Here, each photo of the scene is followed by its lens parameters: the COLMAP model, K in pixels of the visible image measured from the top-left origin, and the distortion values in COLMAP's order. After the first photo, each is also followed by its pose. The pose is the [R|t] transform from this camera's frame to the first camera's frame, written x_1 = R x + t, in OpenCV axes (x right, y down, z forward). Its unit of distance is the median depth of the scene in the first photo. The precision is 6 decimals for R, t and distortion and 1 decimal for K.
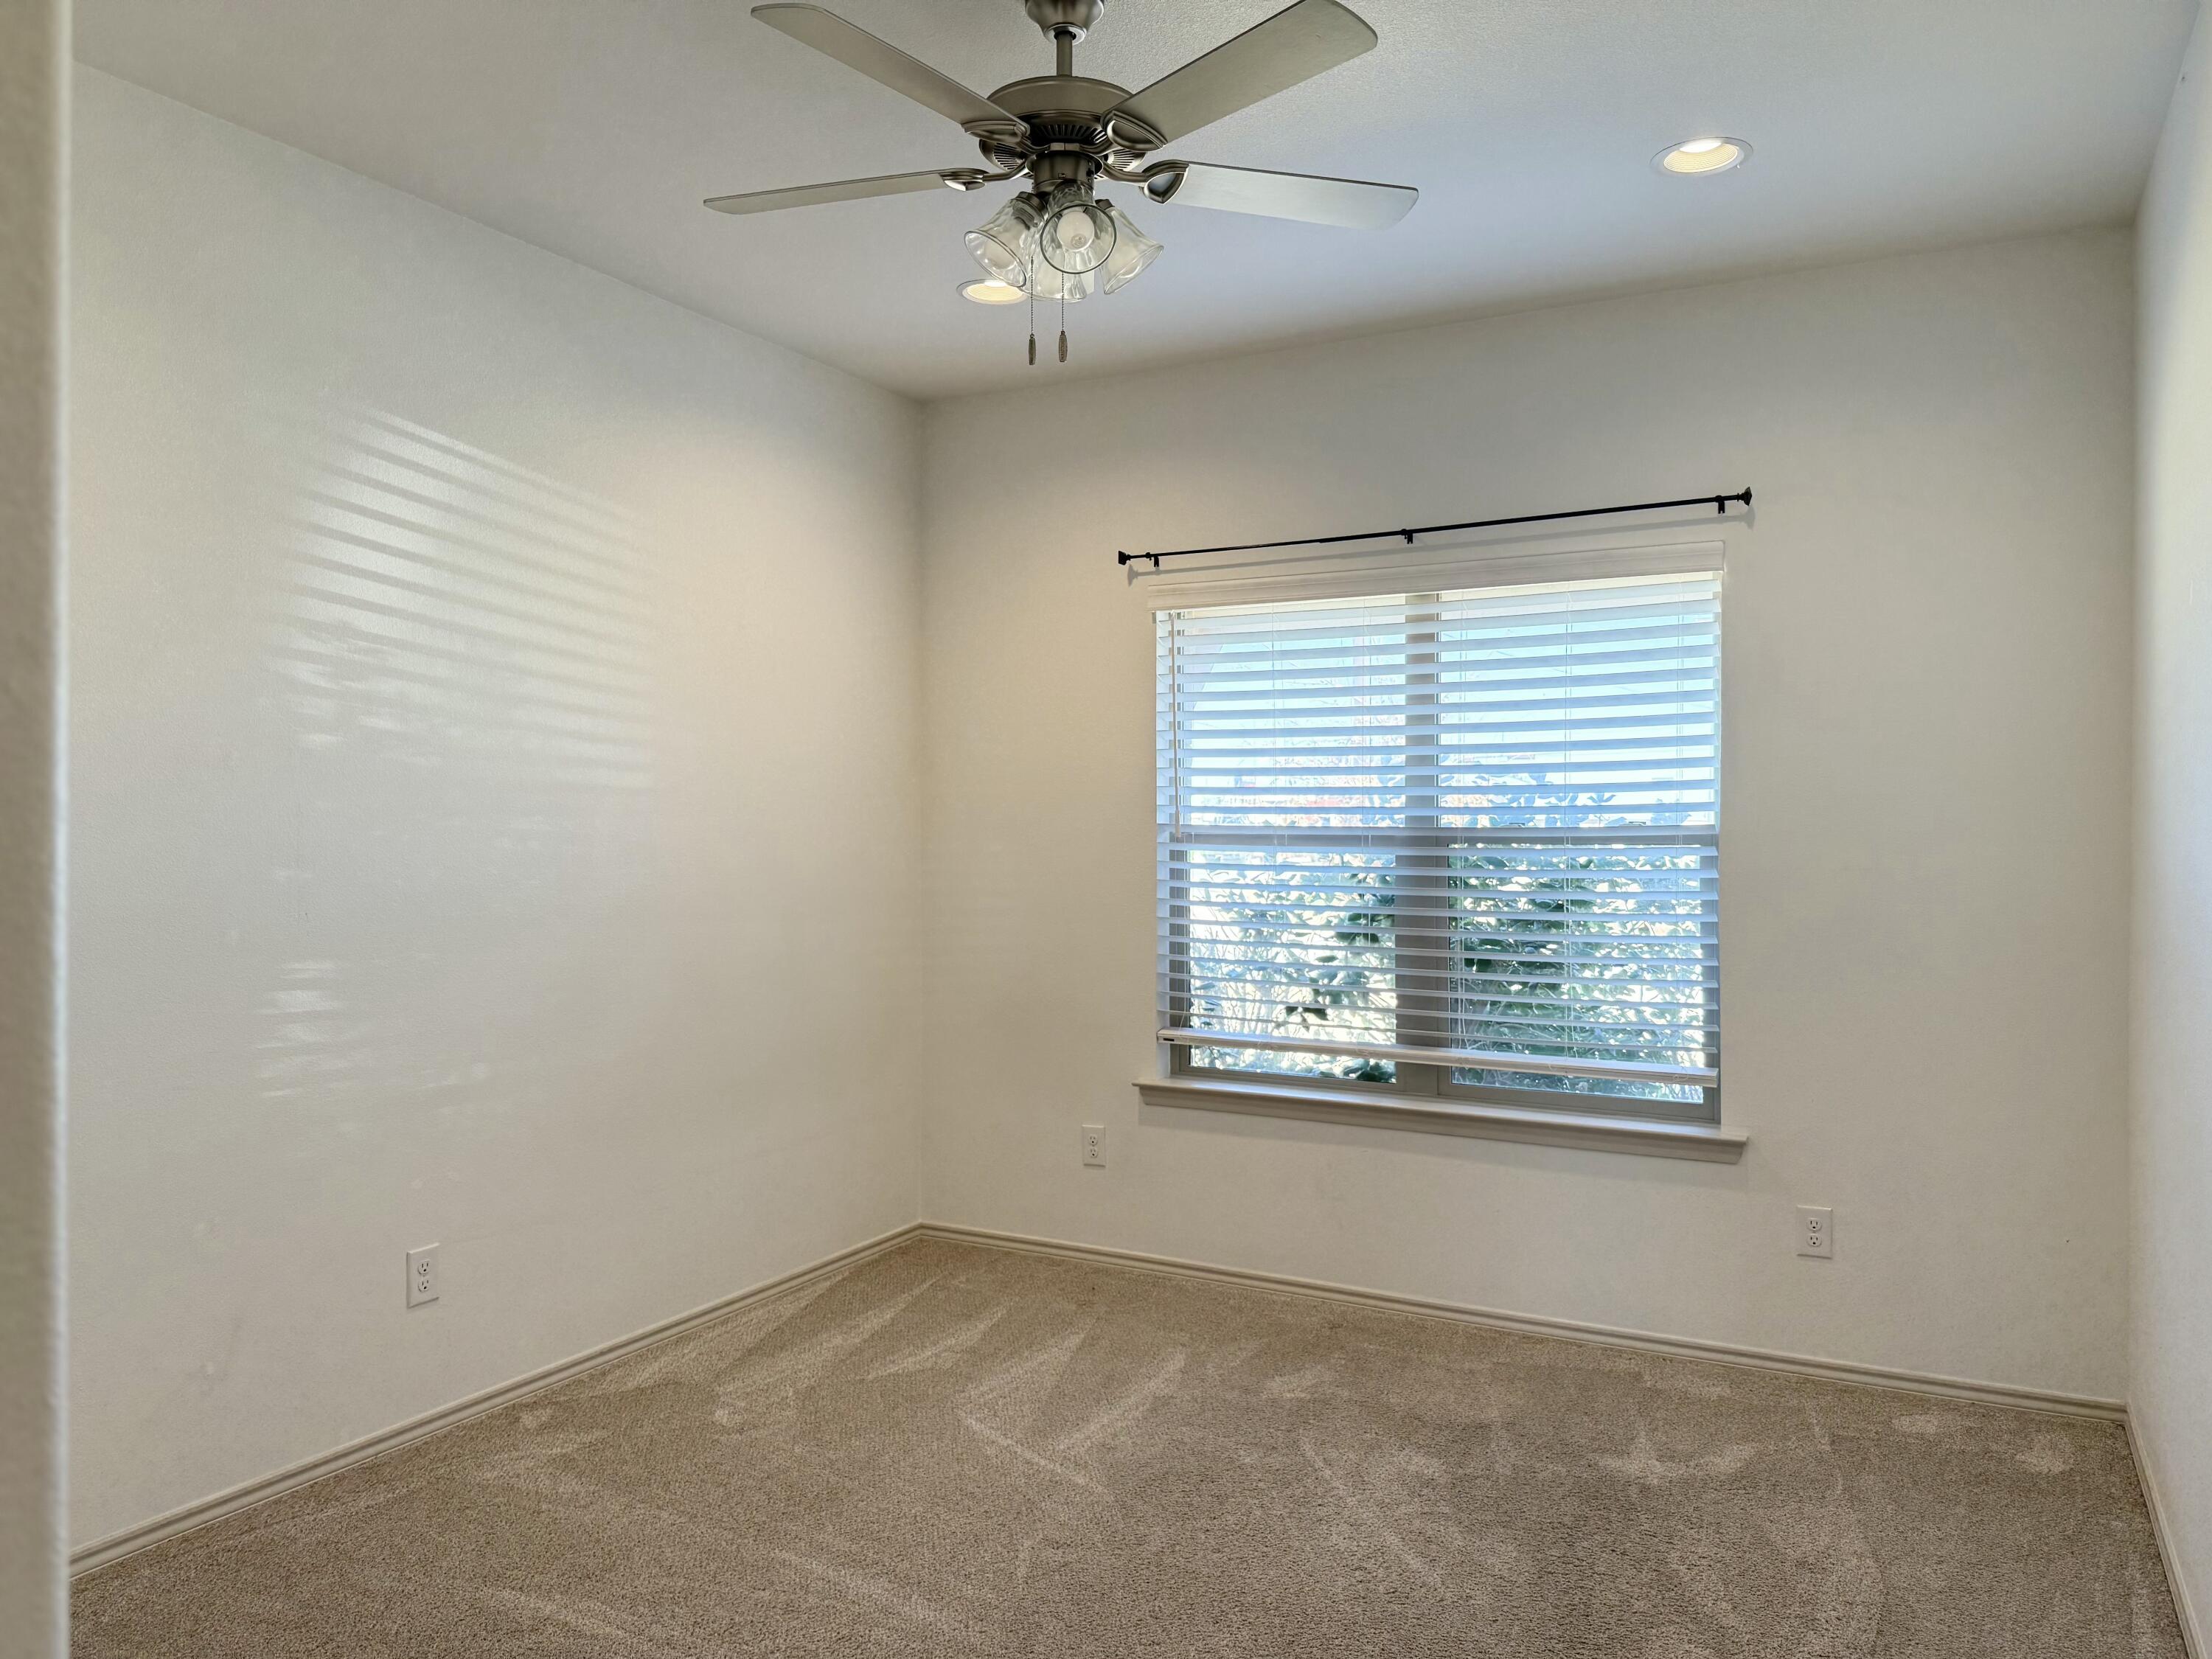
lens RADIAL K [[1531.4, 0, 1106.0], [0, 1531.4, 829.5], [0, 0, 1]] dist [0.023552, -0.006260]
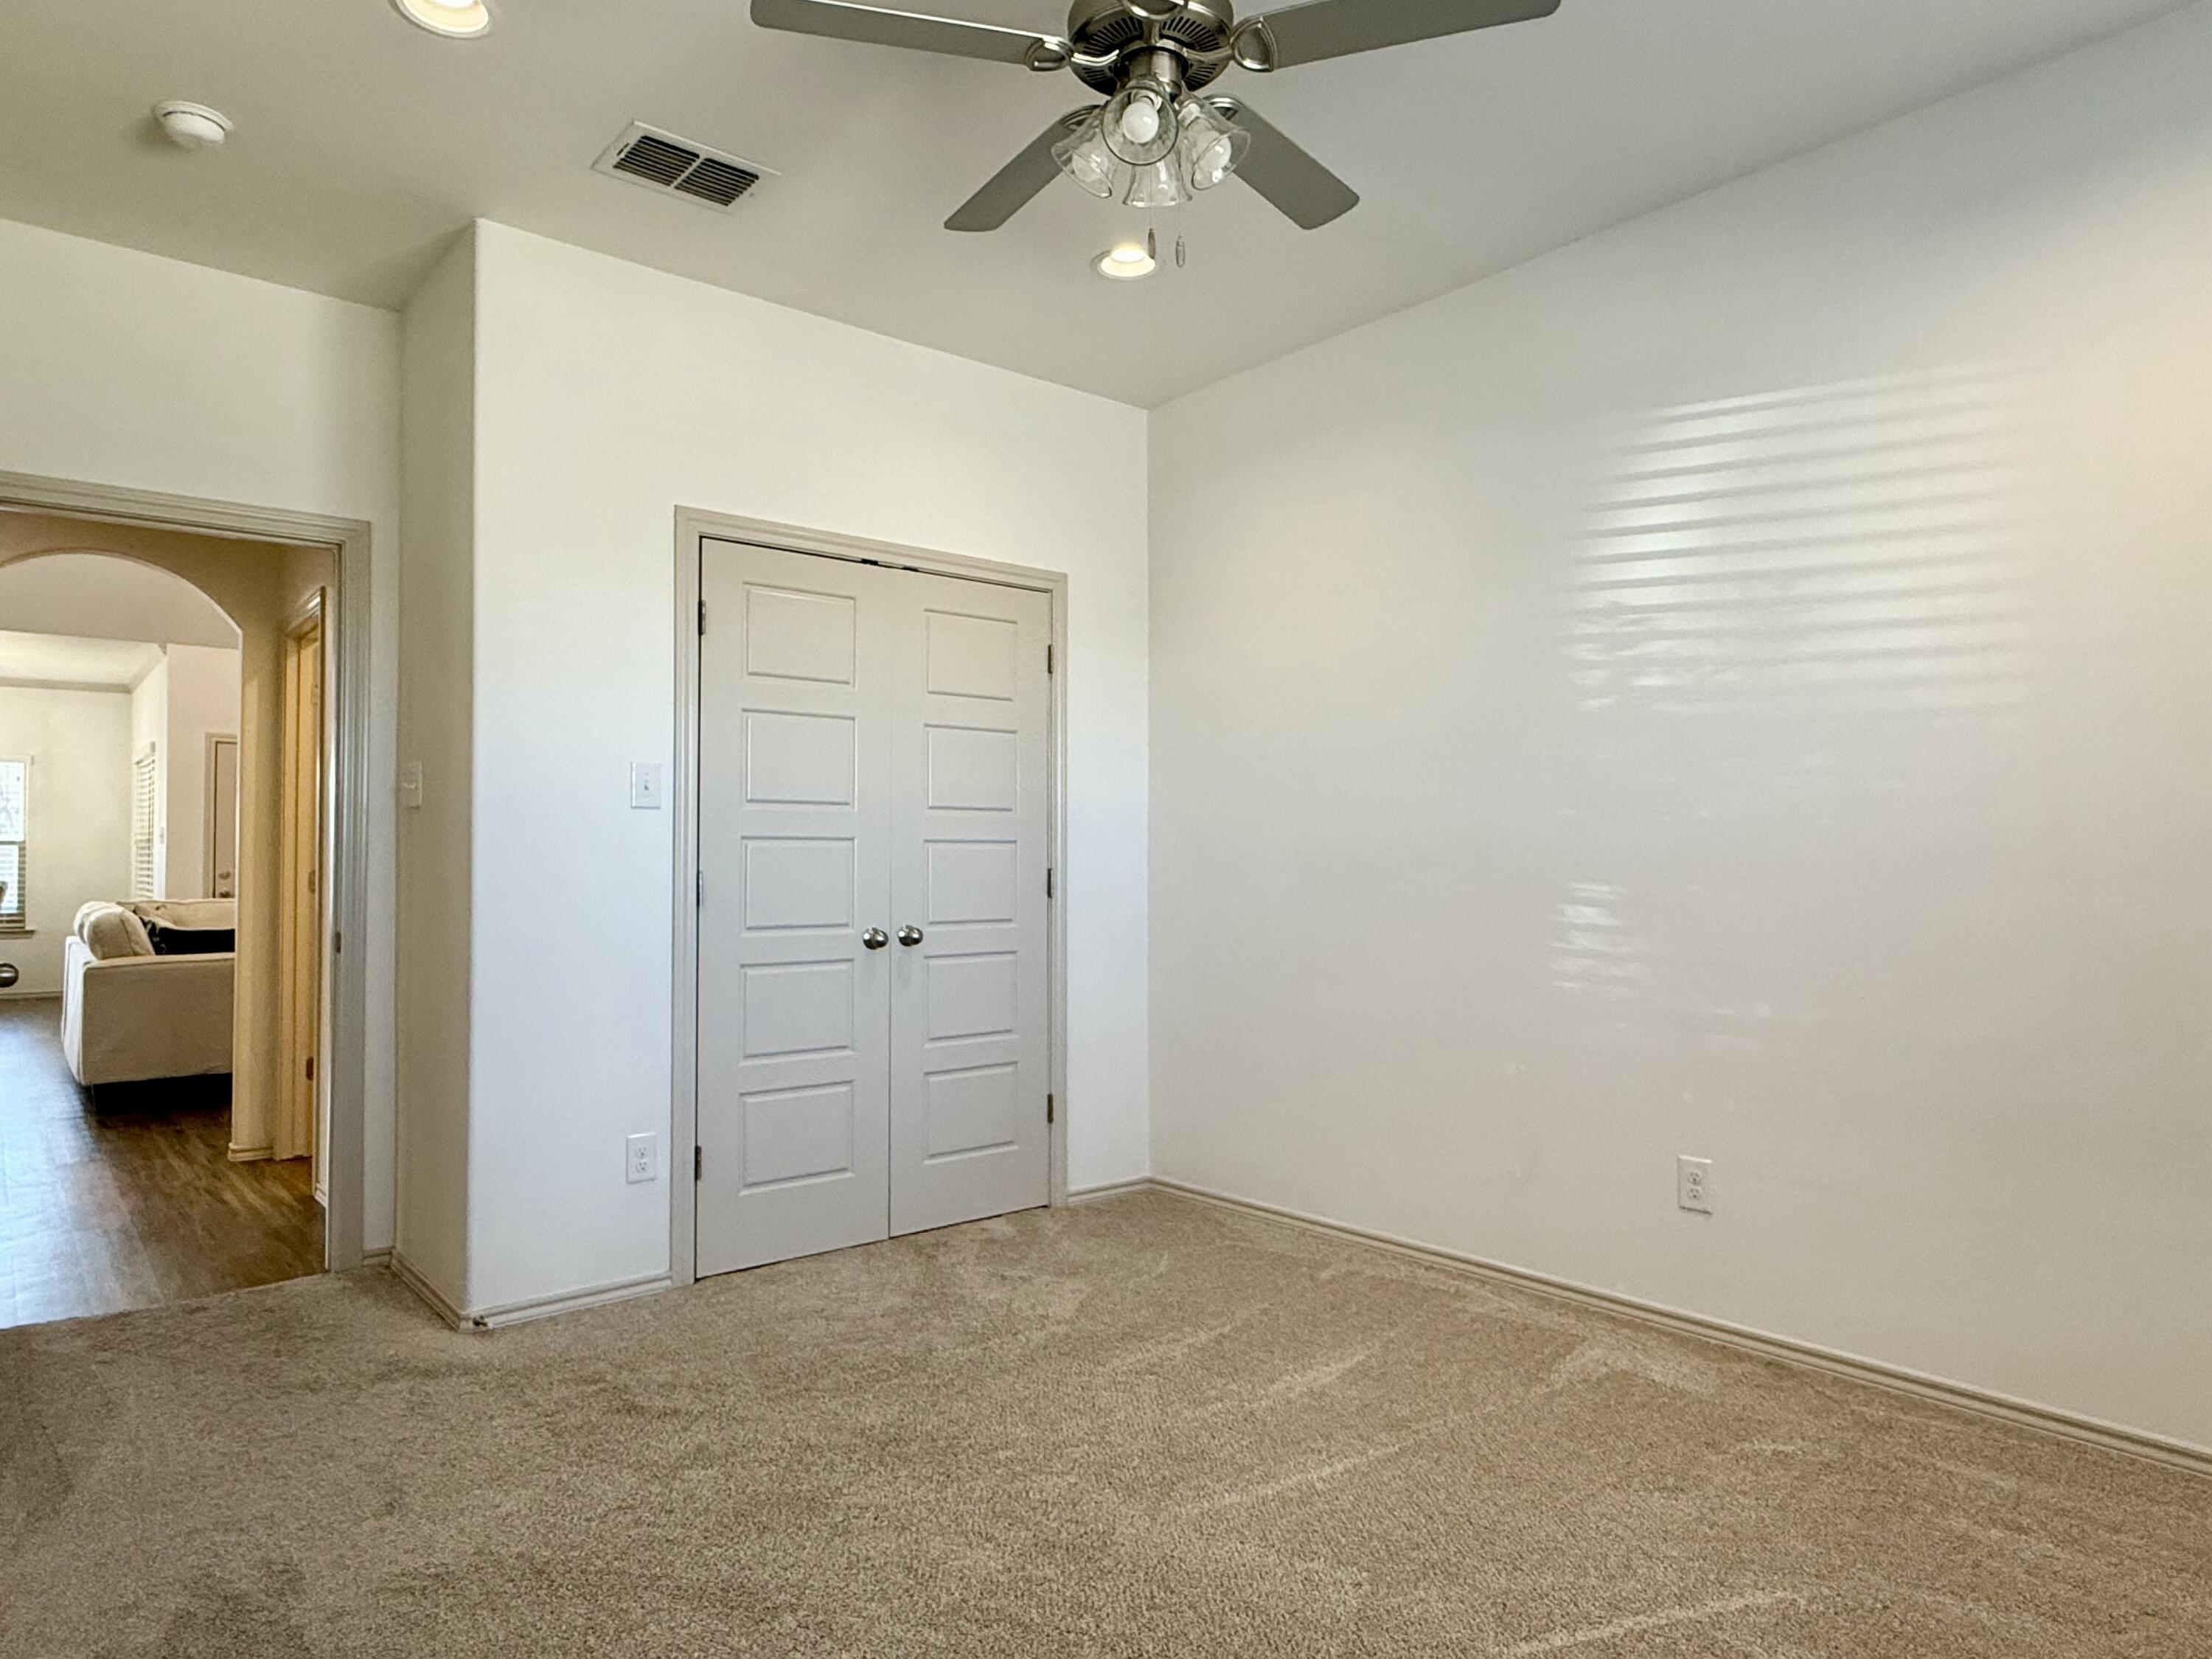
lens RADIAL K [[1374.6, 0, 1106.0], [0, 1374.6, 829.5], [0, 0, 1]] dist [0.046359, 0.000614]
pose [[-0.315728, -0.032055, -0.948308, 0.636804], [-0.007443, 0.999482, -0.031306, 0.077105], [0.948821, -0.002826, -0.315803, 0.948734]]
